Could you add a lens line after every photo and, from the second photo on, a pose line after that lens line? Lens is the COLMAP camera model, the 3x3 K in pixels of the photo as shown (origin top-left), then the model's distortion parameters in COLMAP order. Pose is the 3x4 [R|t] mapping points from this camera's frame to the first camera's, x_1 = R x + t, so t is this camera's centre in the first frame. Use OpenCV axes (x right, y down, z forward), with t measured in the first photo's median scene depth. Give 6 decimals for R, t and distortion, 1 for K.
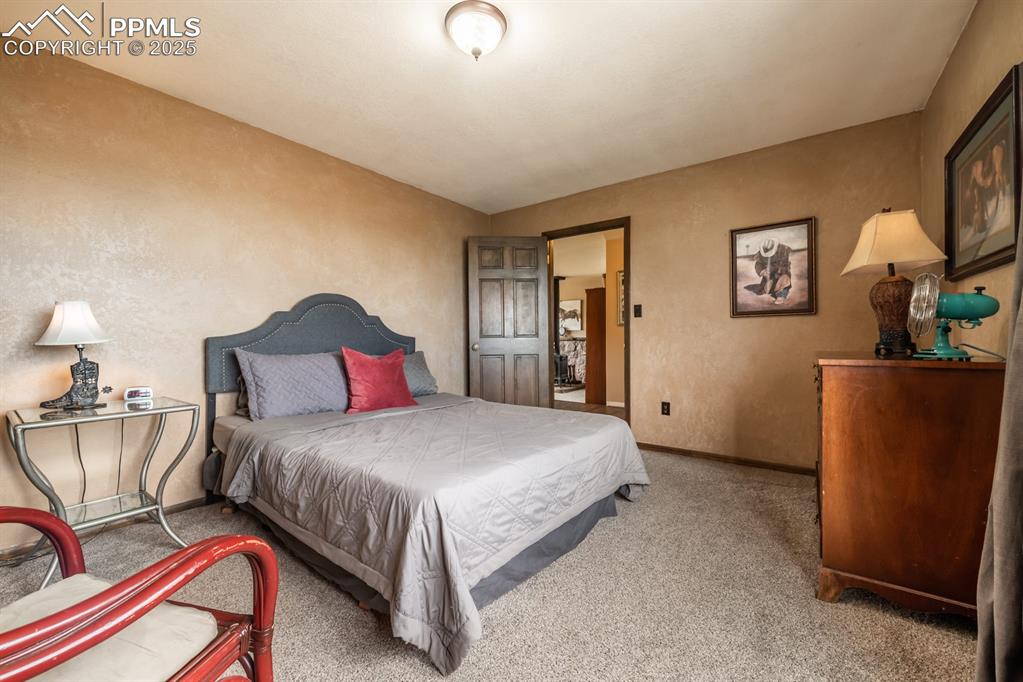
lens RADIAL K [[401.0, 0, 511.4], [0, 401.0, 340.0], [0, 0, 1]] dist [-0.000354, -0.000698]
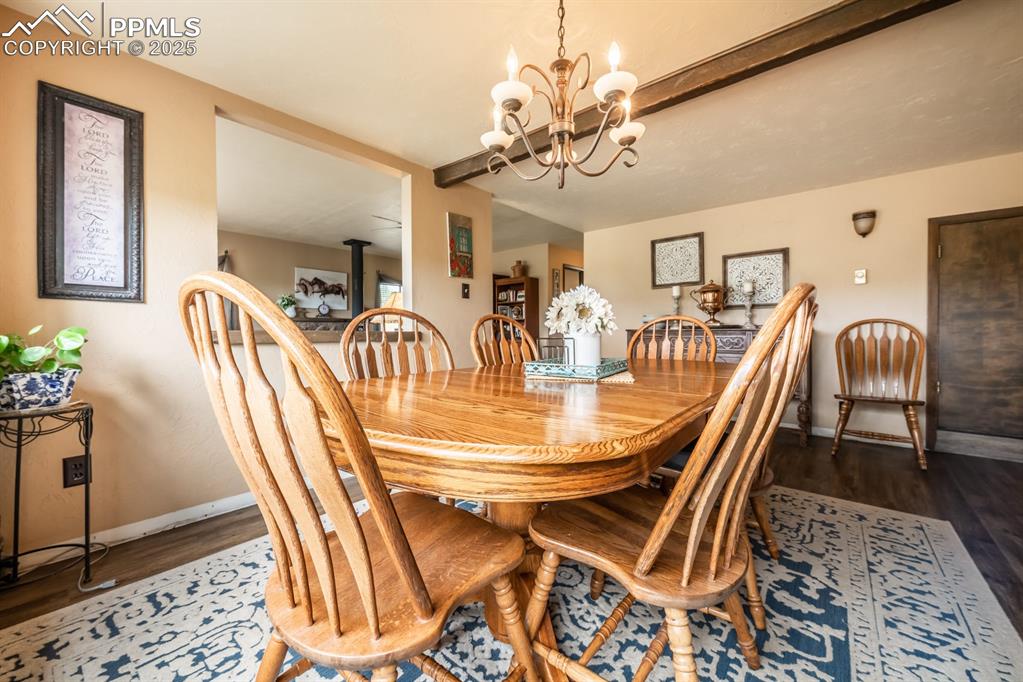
lens RADIAL K [[401.0, 0, 517.6], [0, 401.0, 332.6], [0, 0, 1]] dist [-0.000354, -0.000698]
pose [[0.026267, -0.002539, 0.999652, -0.649311], [0.005702, 0.999981, 0.002390, 0.022793], [-0.999639, 0.005637, 0.026280, 0.622470]]
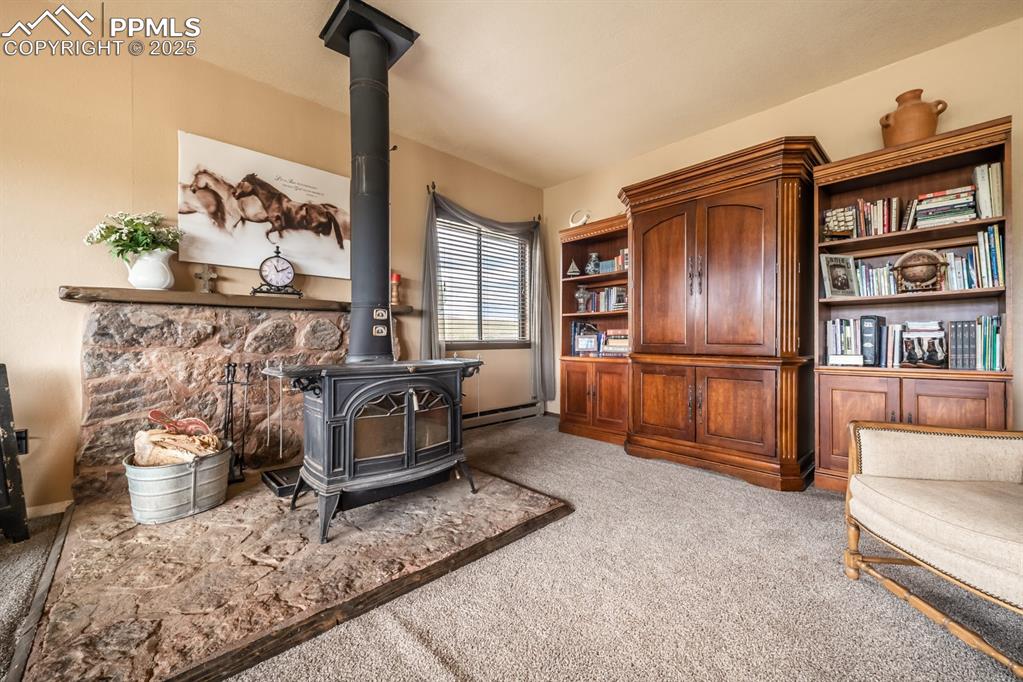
lens RADIAL K [[401.0, 0, 509.4], [0, 401.0, 340.6], [0, 0, 1]] dist [-0.000354, -0.000698]
pose [[0.149370, -0.002163, 0.988779, -0.108412], [0.004881, 0.999987, 0.001450, 0.021907], [-0.988769, 0.004609, 0.149379, 0.834416]]
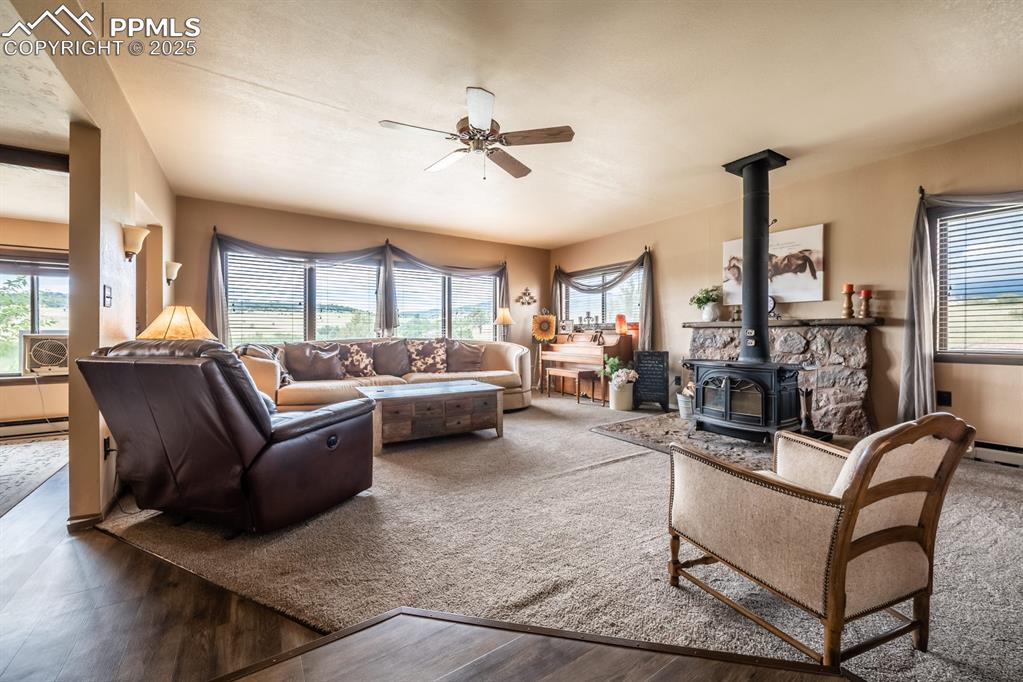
lens RADIAL K [[401.0, 0, 512.6], [0, 401.0, 335.6], [0, 0, 1]] dist [-0.000354, -0.000698]
pose [[0.947477, 0.003579, -0.319803, 0.009006], [-0.002154, 0.999986, 0.004808, 0.008804], [0.319816, -0.003867, 0.947472, 0.525755]]
